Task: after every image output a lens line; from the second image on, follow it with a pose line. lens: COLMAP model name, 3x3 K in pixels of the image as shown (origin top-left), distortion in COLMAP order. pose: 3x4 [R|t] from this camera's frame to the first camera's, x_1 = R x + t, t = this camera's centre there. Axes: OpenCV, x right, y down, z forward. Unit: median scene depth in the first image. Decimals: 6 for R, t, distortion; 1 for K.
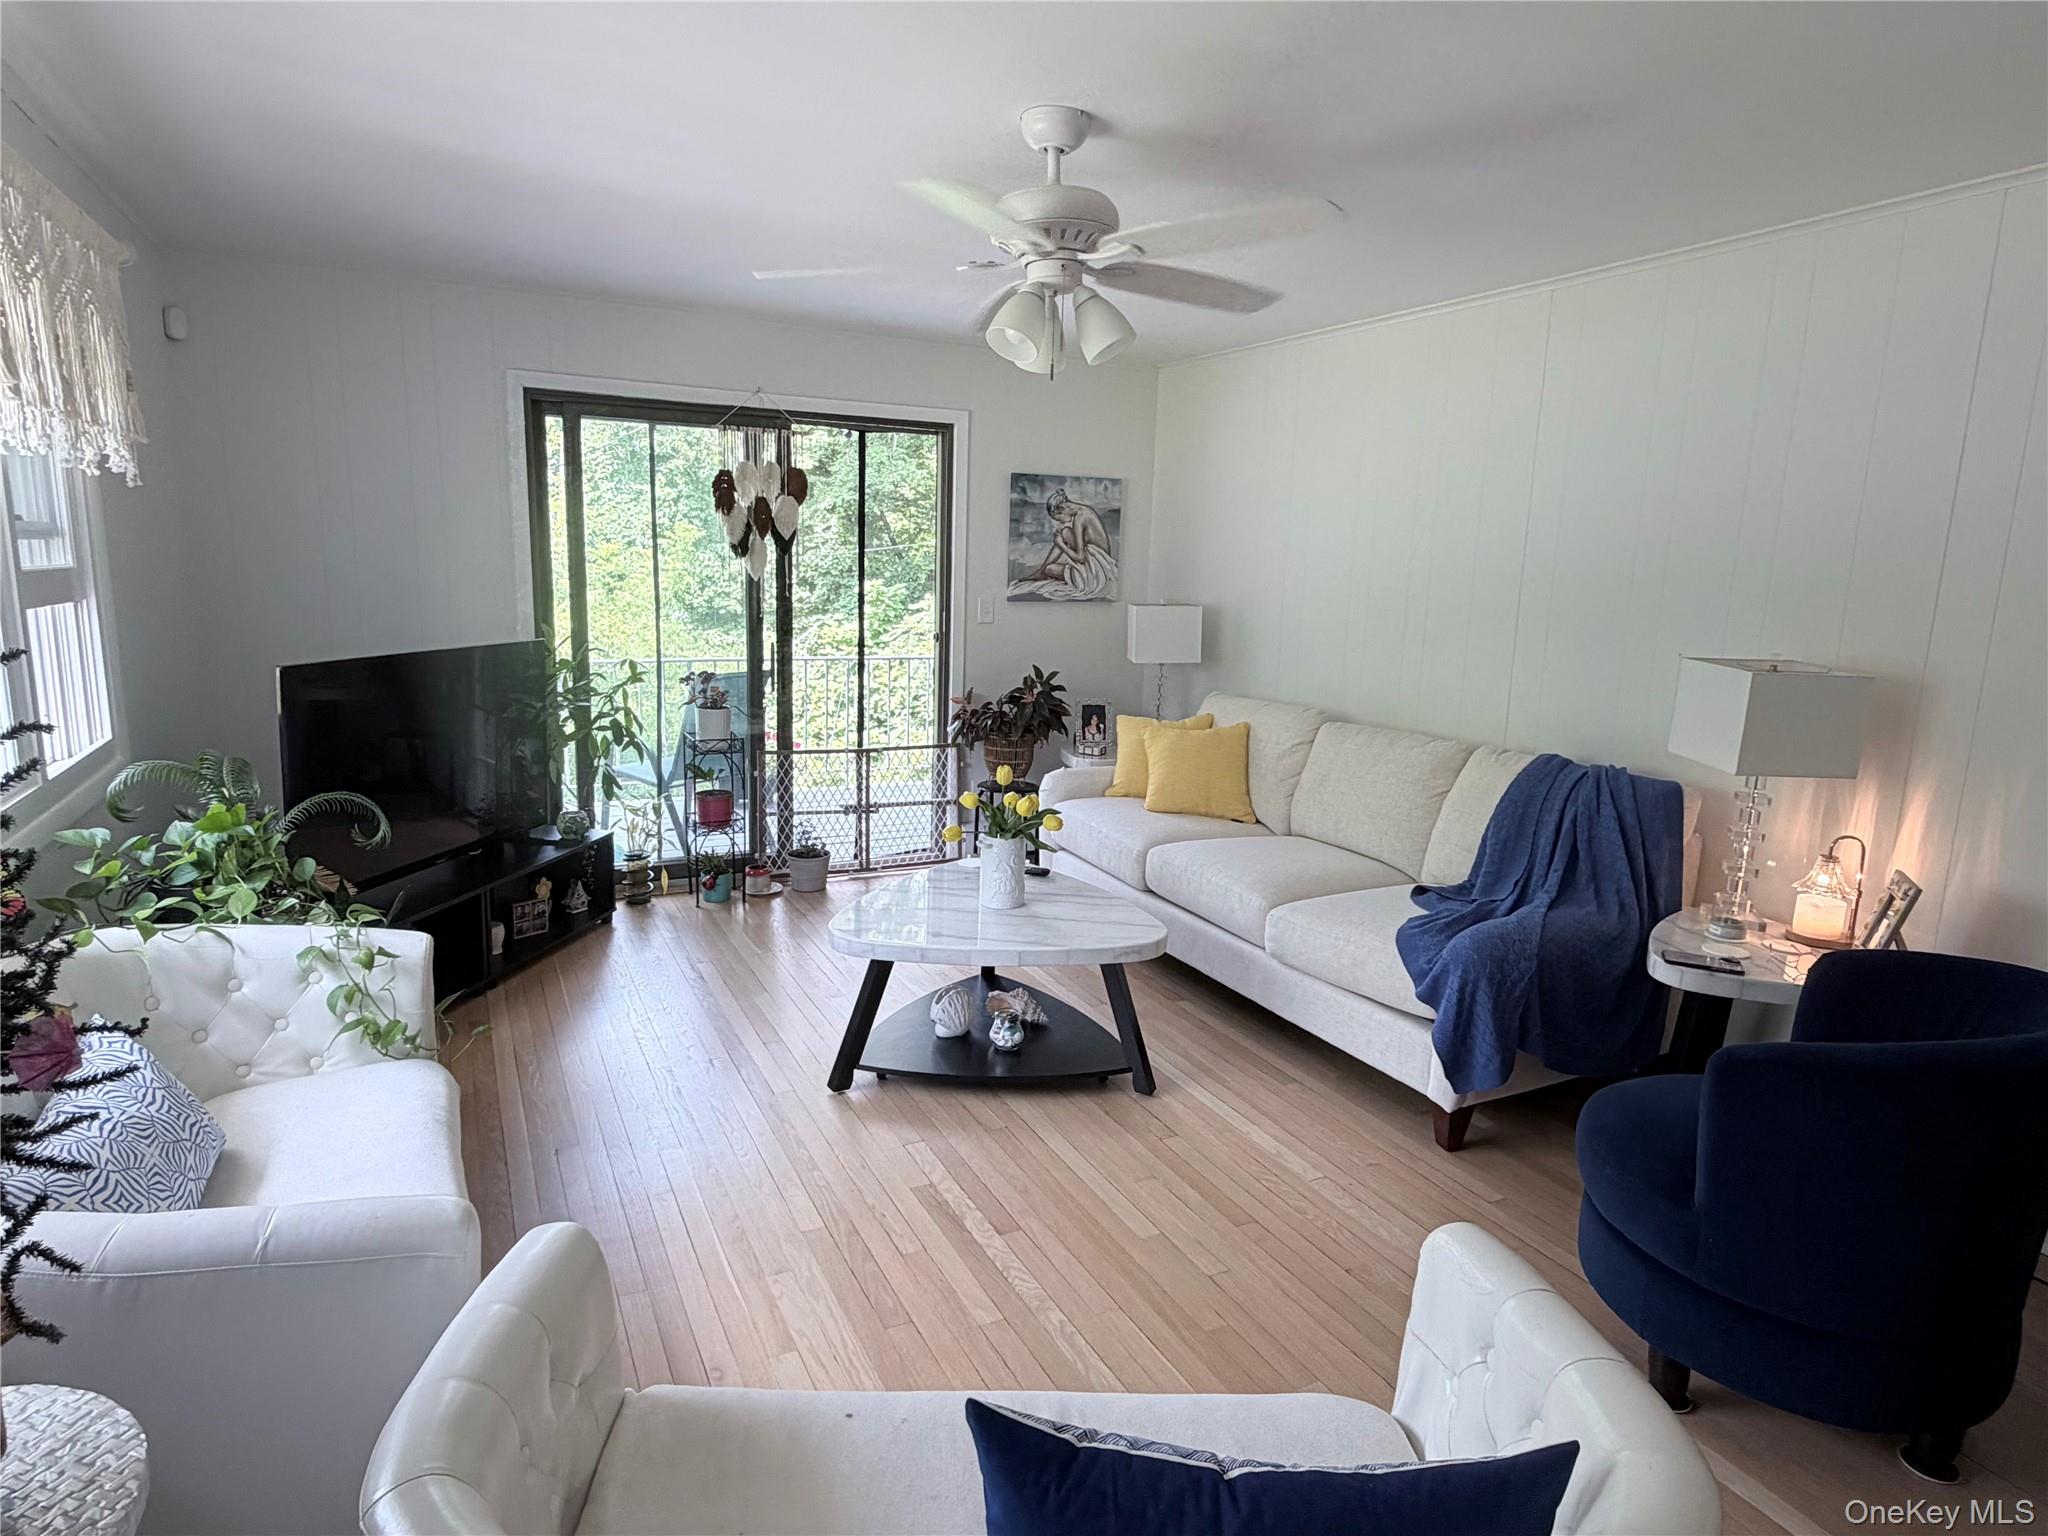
lens RADIAL K [[1145.7, 0, 1020.1], [0, 1145.7, 763.7], [0, 0, 1]] dist [-0.001746, -0.001803]
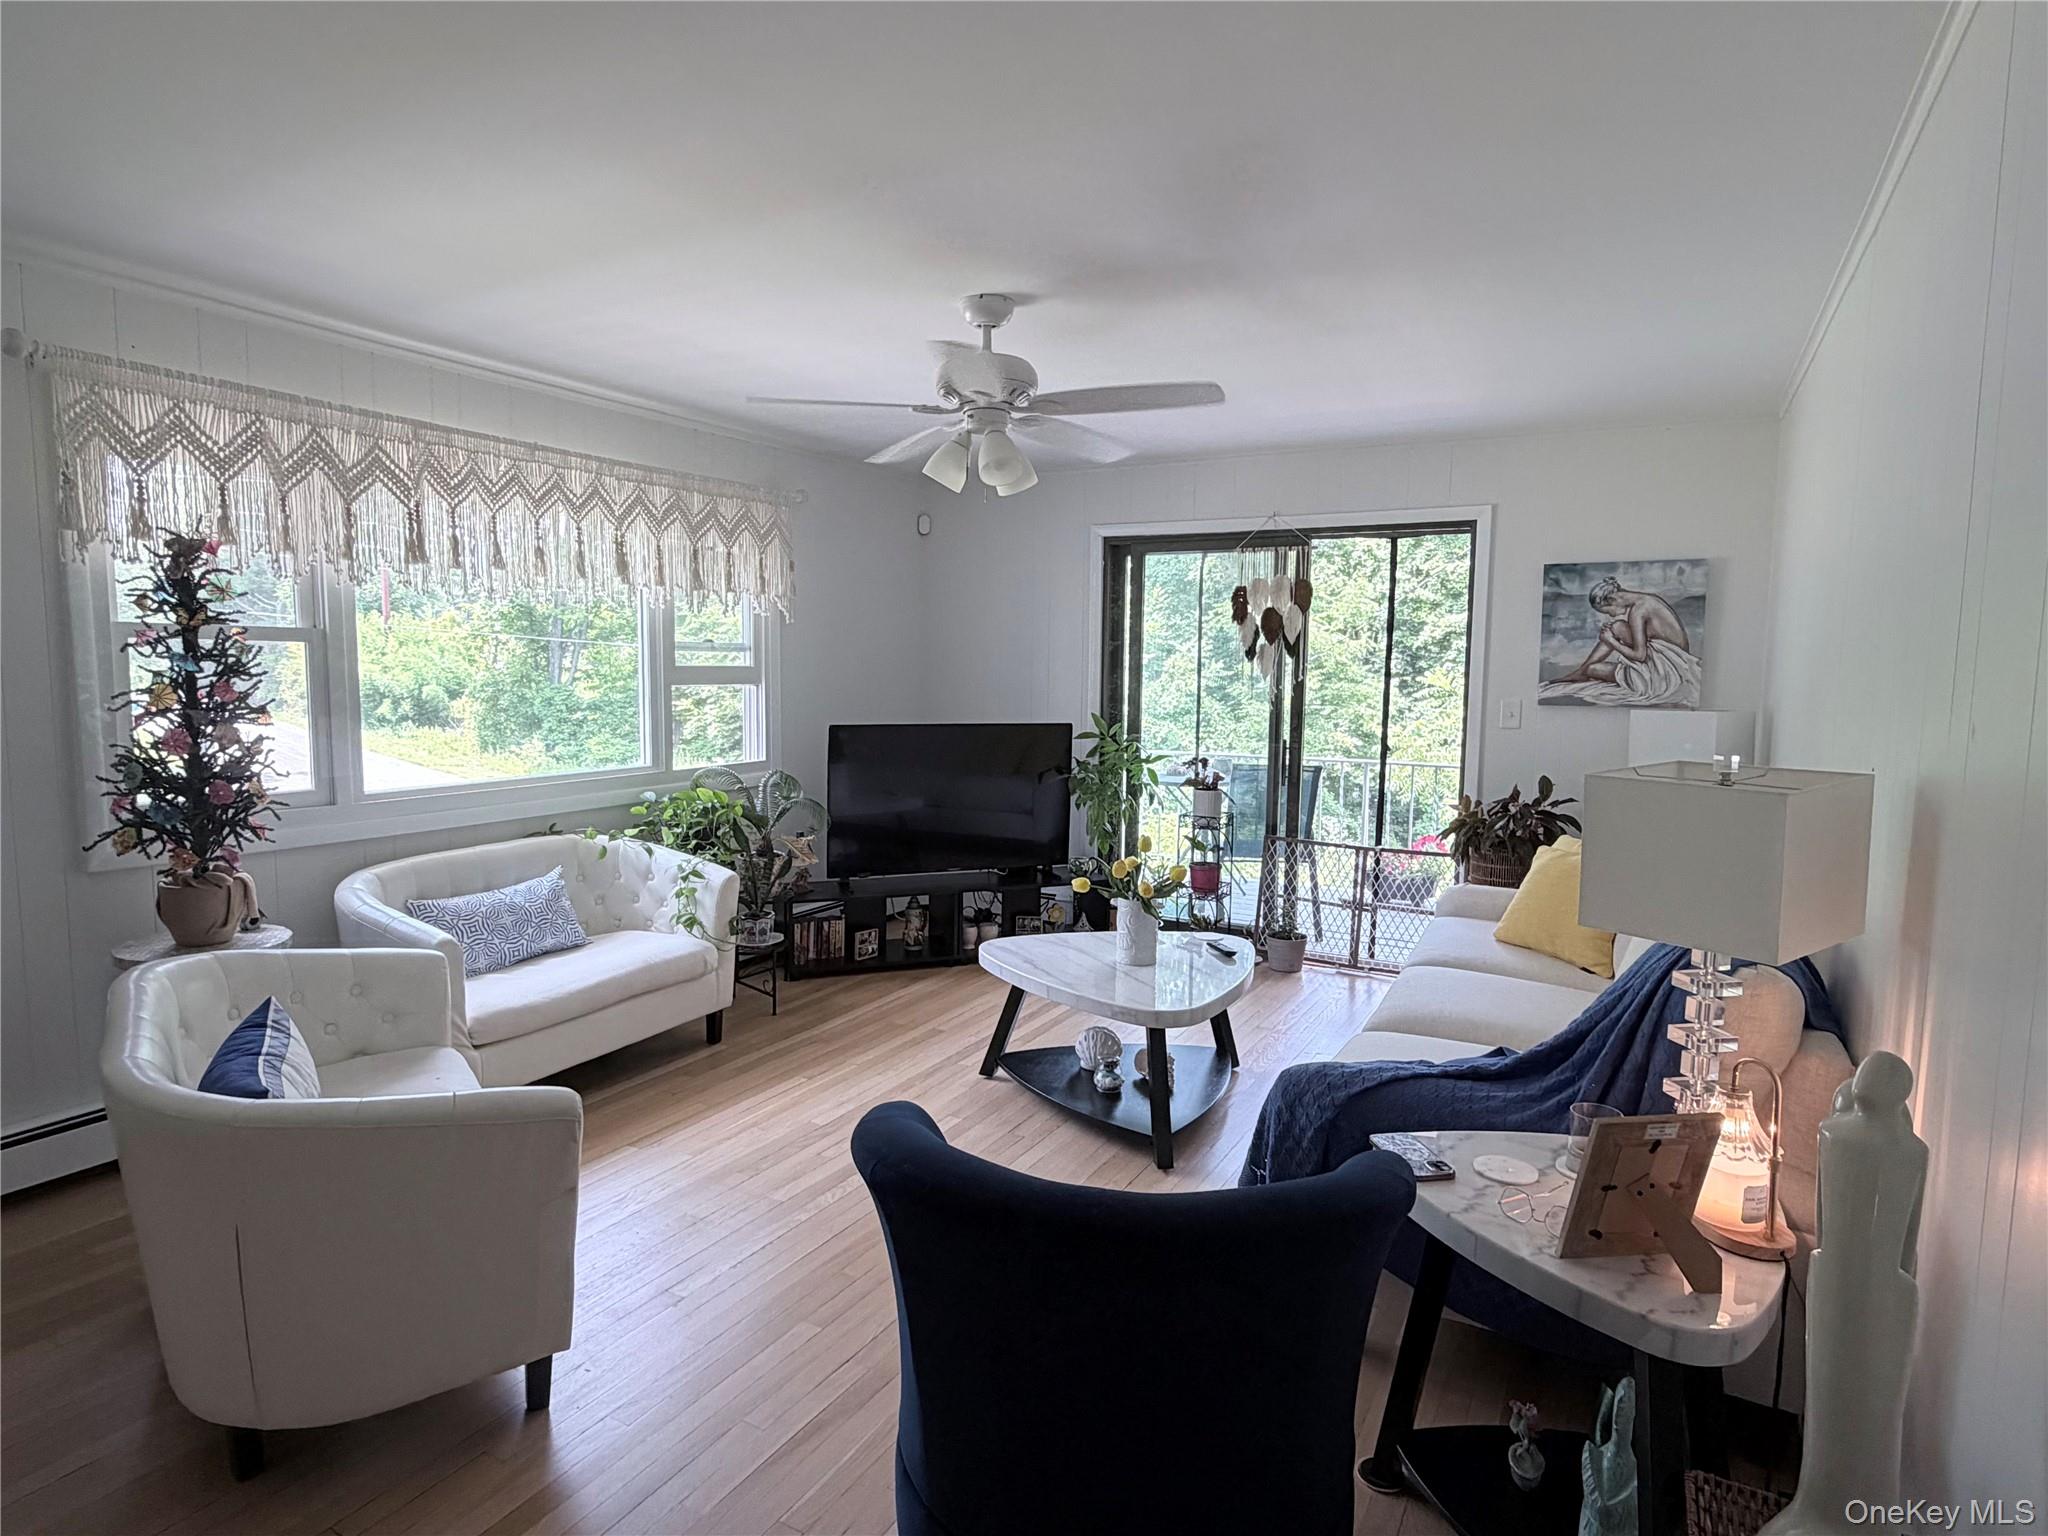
lens RADIAL K [[1145.7, 0, 1020.7], [0, 1145.7, 769.9], [0, 0, 1]] dist [-0.001746, -0.001803]
pose [[0.558362, 0.057249, -0.827620, 0.517441], [-0.143991, 0.989162, -0.028722, -0.007131], [0.817006, 0.135206, 0.560554, 0.173526]]
